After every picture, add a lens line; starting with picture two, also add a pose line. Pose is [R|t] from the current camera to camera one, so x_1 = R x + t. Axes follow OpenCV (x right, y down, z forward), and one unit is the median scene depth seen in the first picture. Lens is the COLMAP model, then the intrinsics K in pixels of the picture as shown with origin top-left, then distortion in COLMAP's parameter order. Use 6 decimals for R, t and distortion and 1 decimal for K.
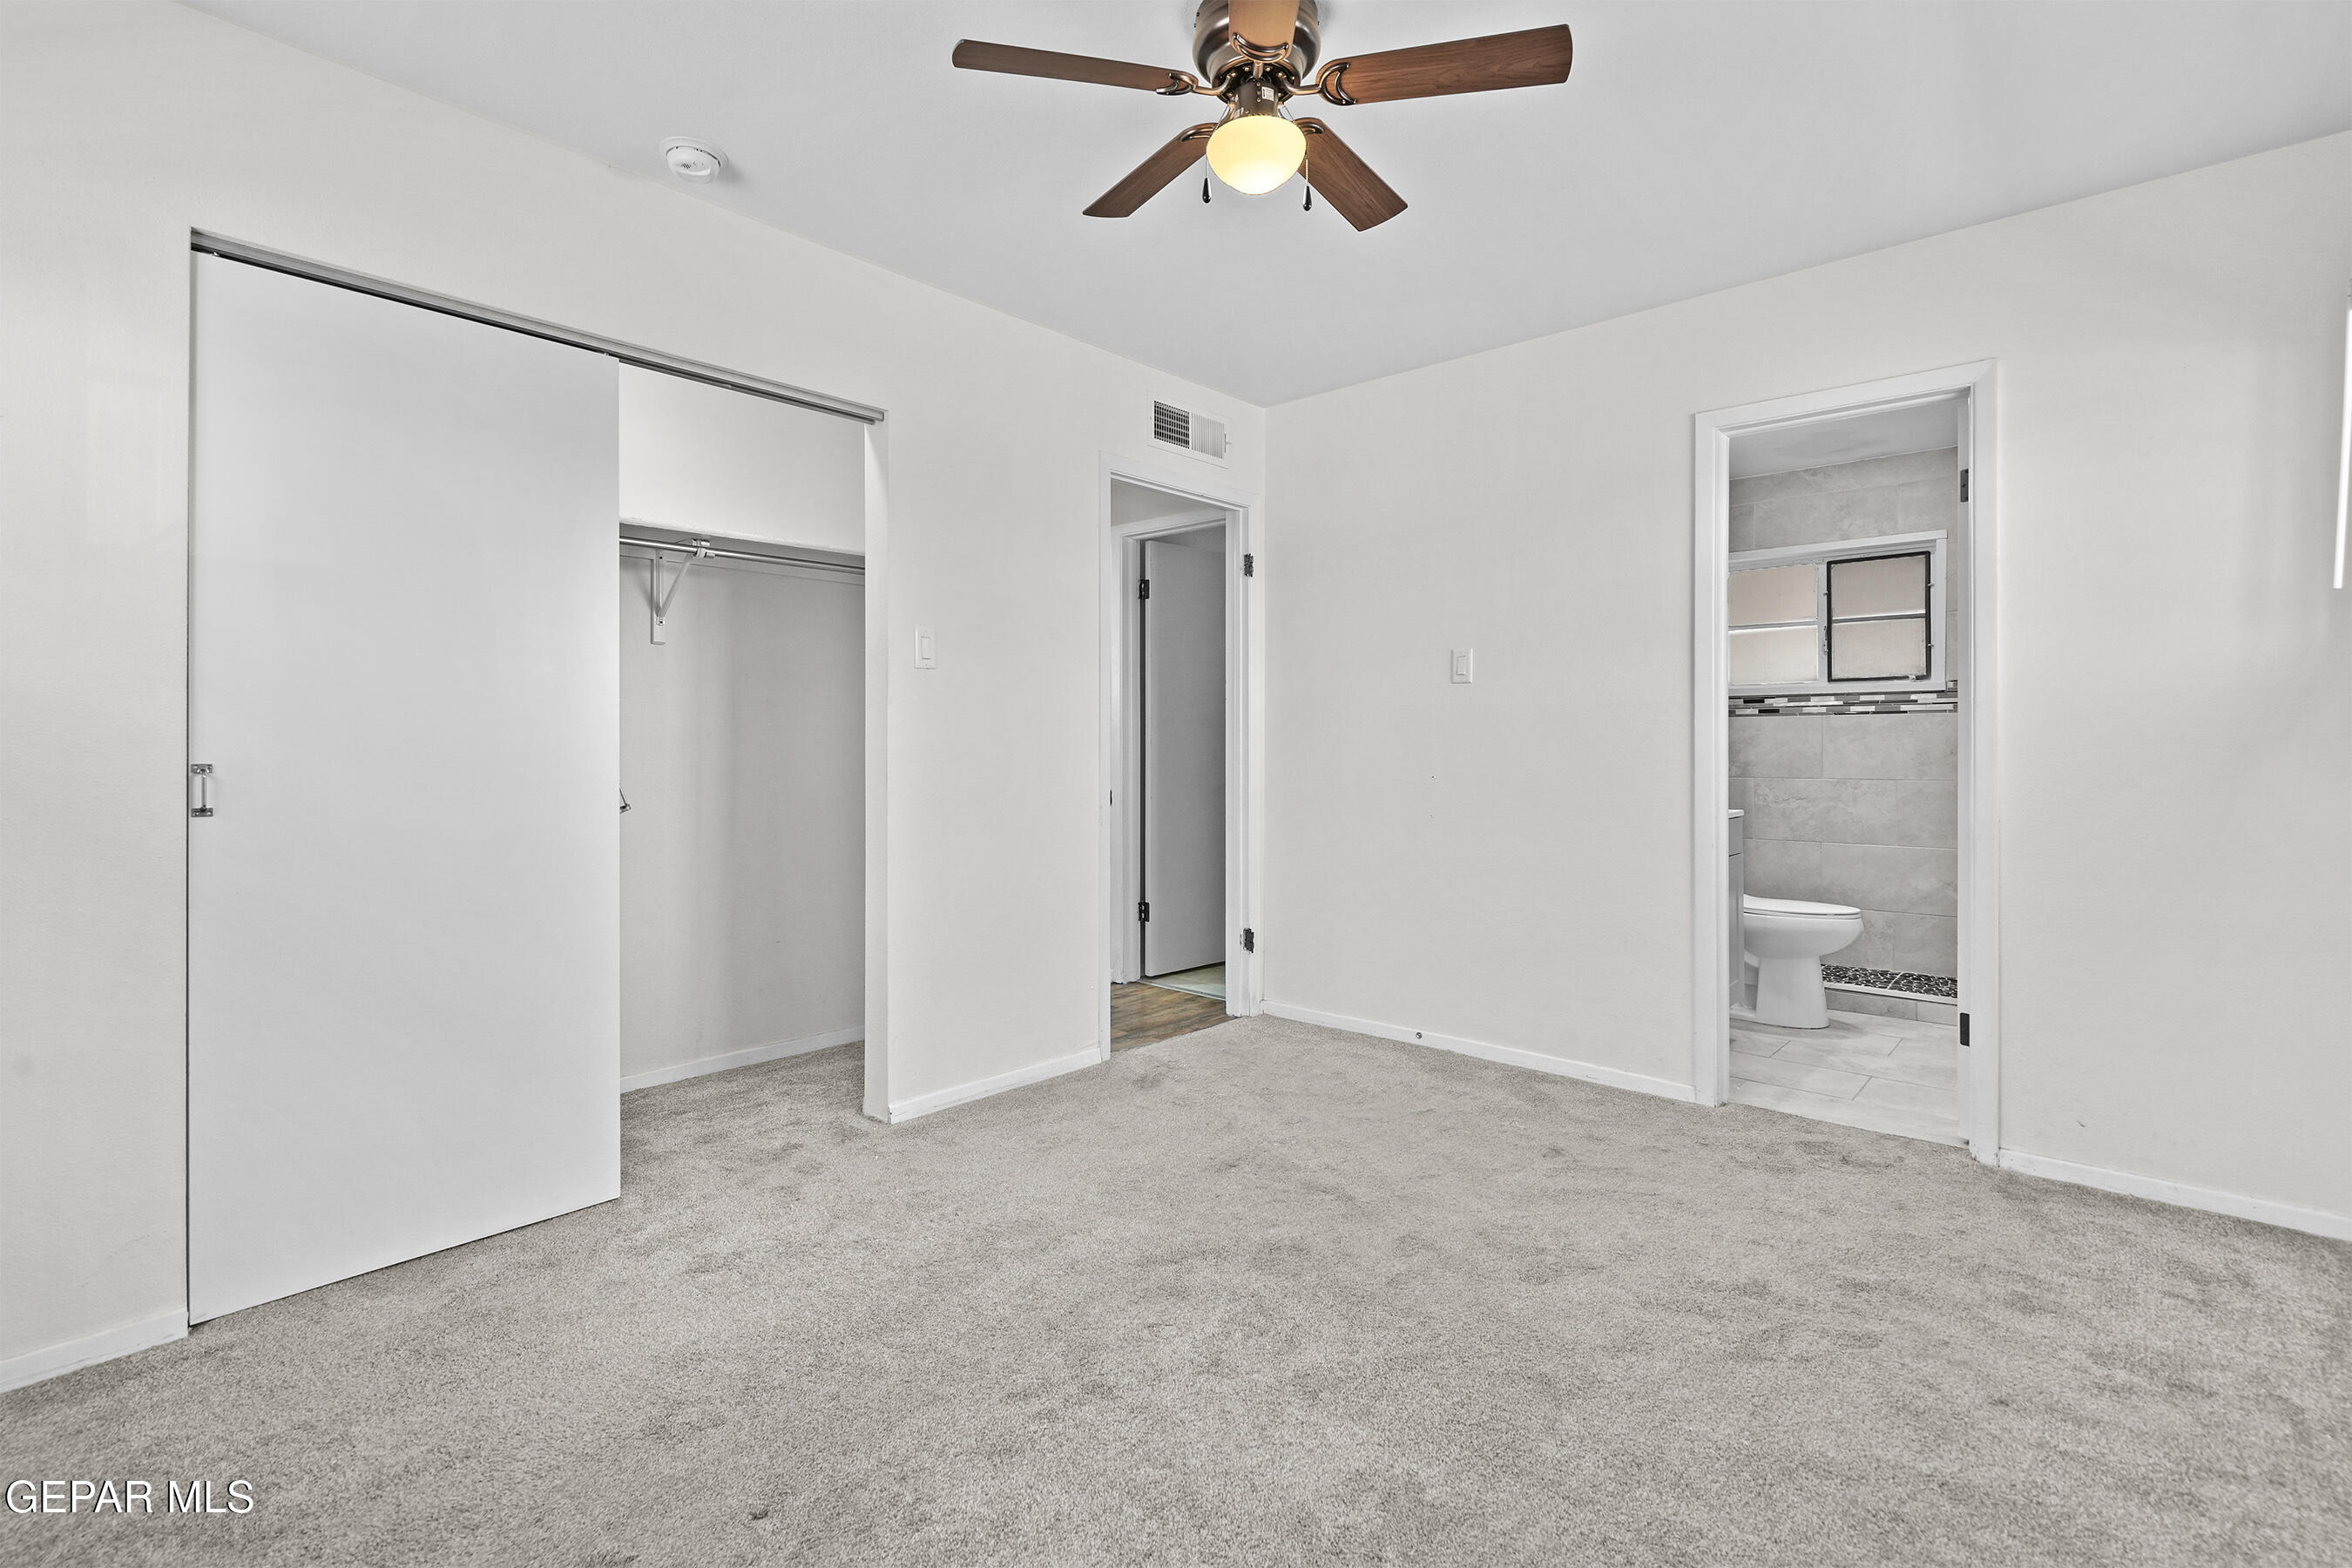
lens RADIAL K [[1083.7, 0, 1138.8], [0, 1083.7, 753.6], [0, 0, 1]] dist [-0.038122, 0.013796]
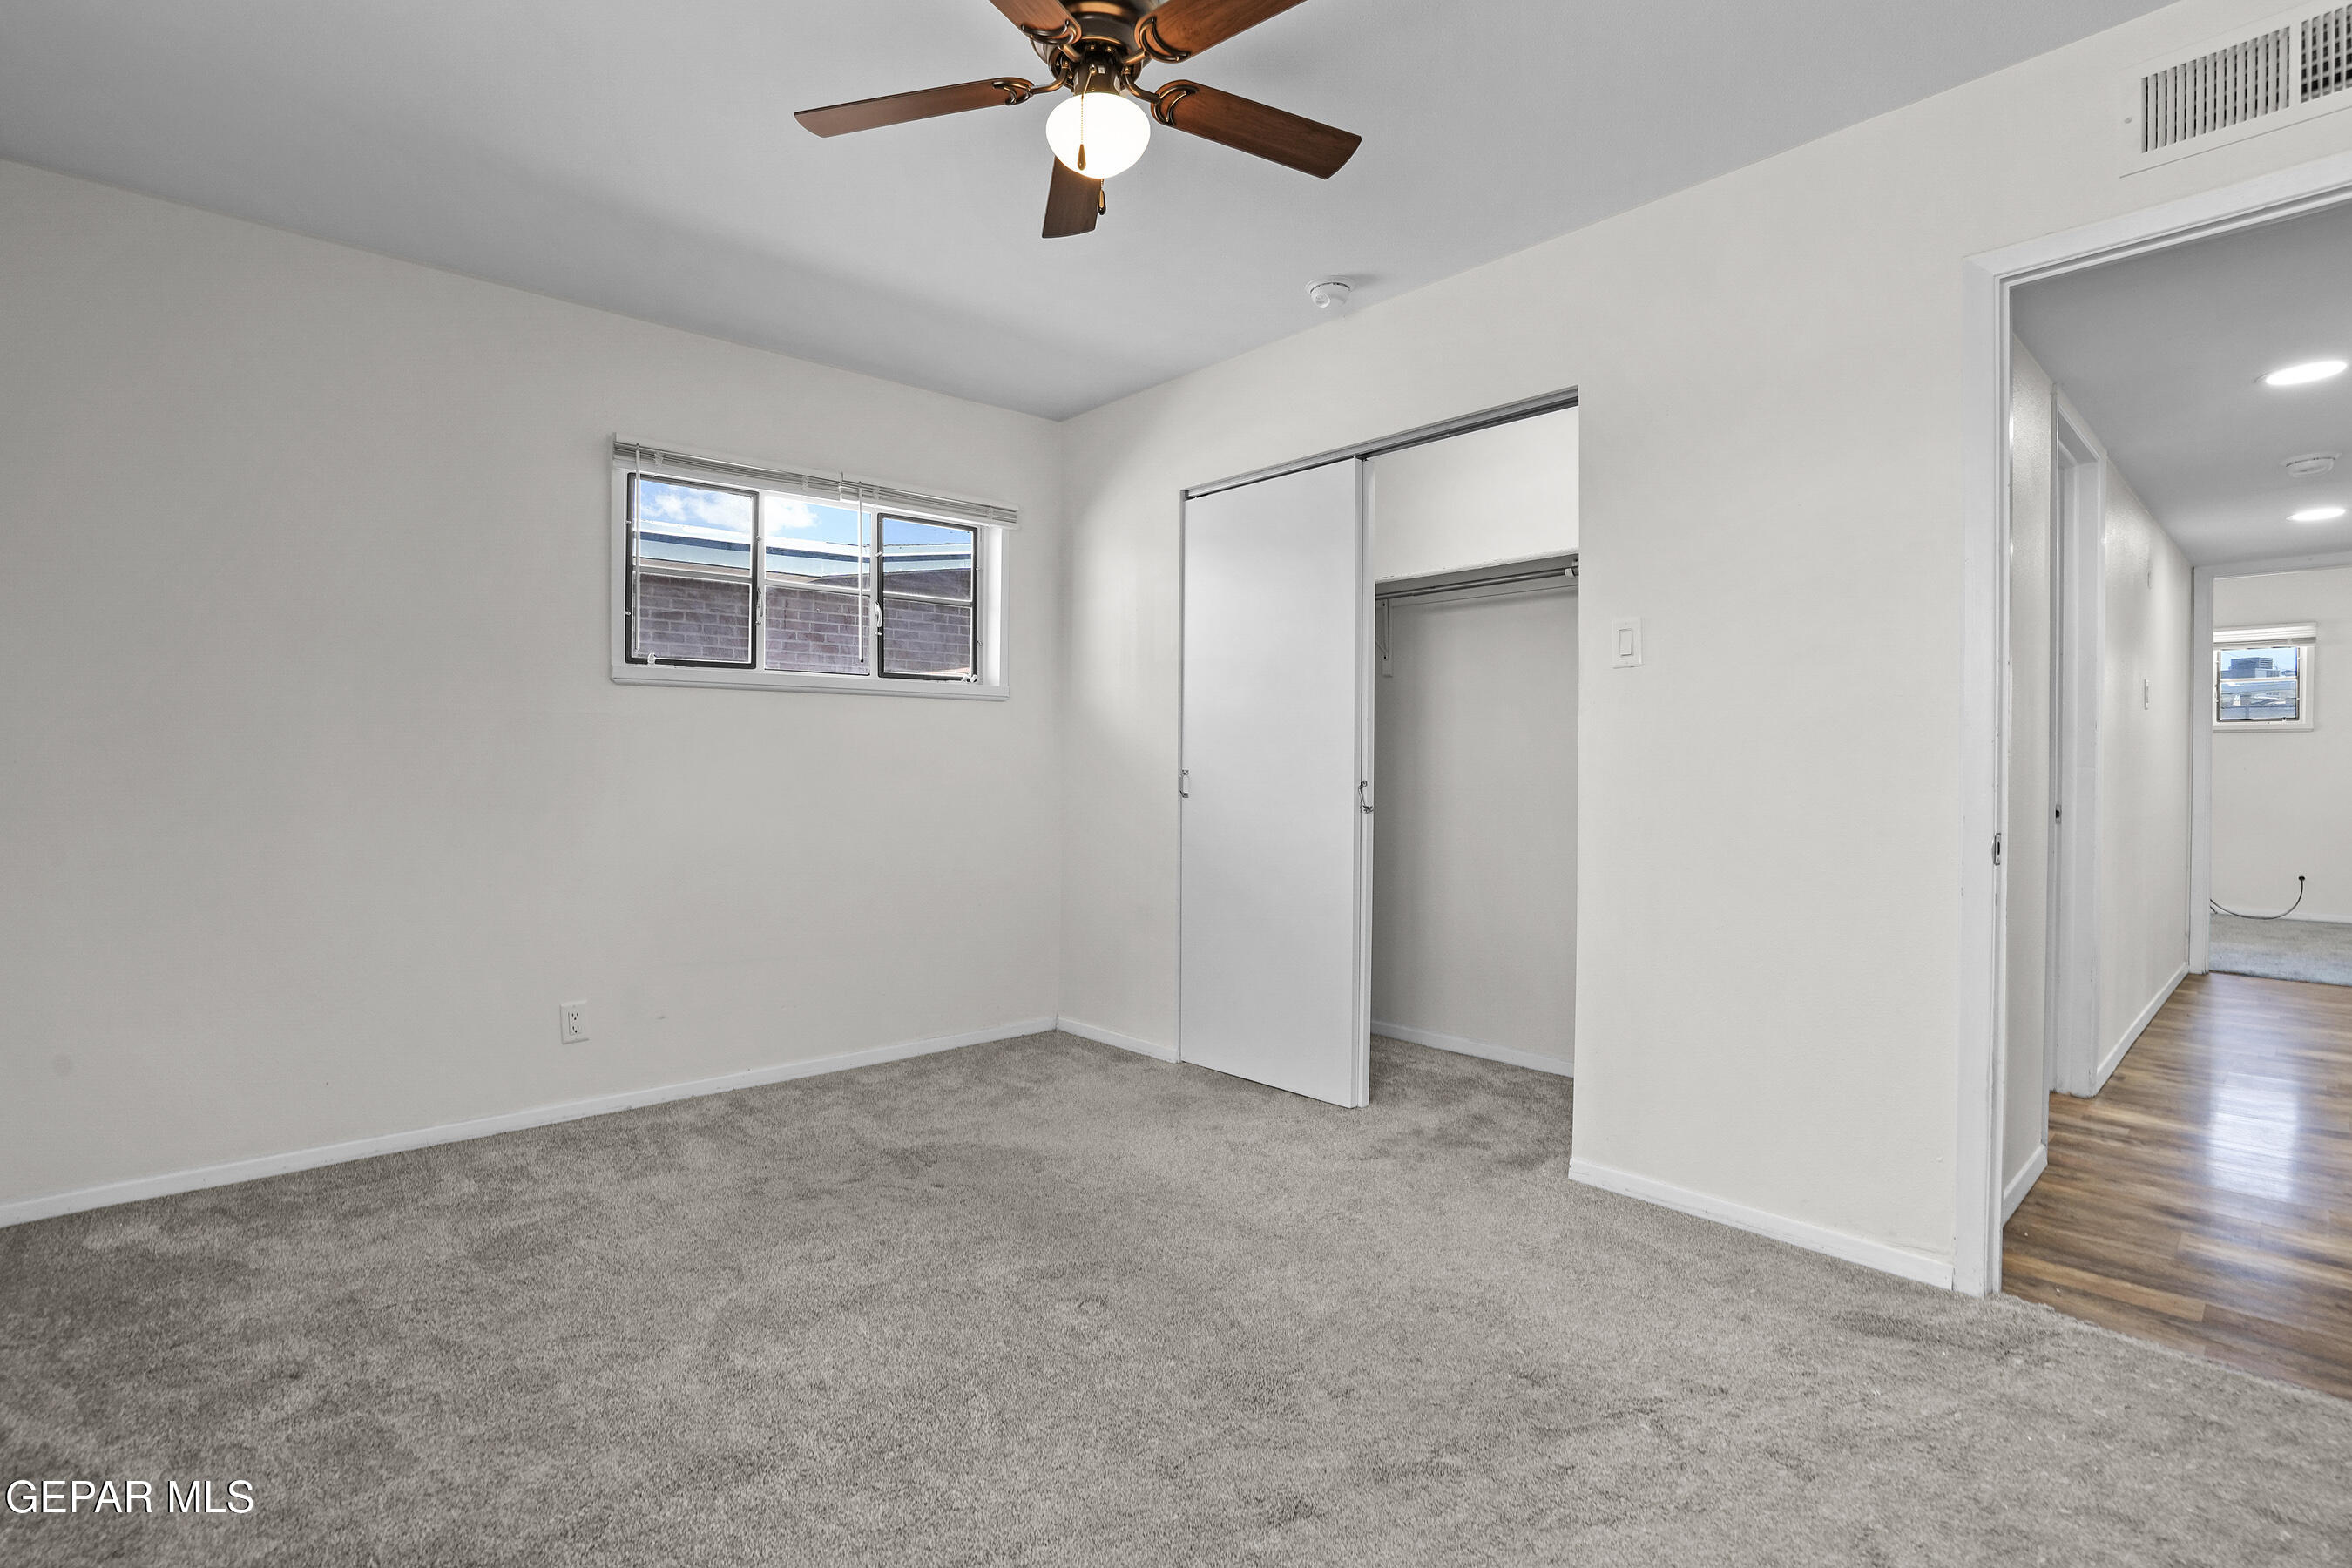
lens RADIAL K [[1083.7, 0, 1138.8], [0, 1083.7, 753.6], [0, 0, 1]] dist [-0.038122, 0.013796]
pose [[-0.095778, -0.000904, -0.995402, 0.762142], [0.003583, 0.999993, -0.001253, -0.012465], [0.995396, -0.003686, -0.095774, 0.796440]]
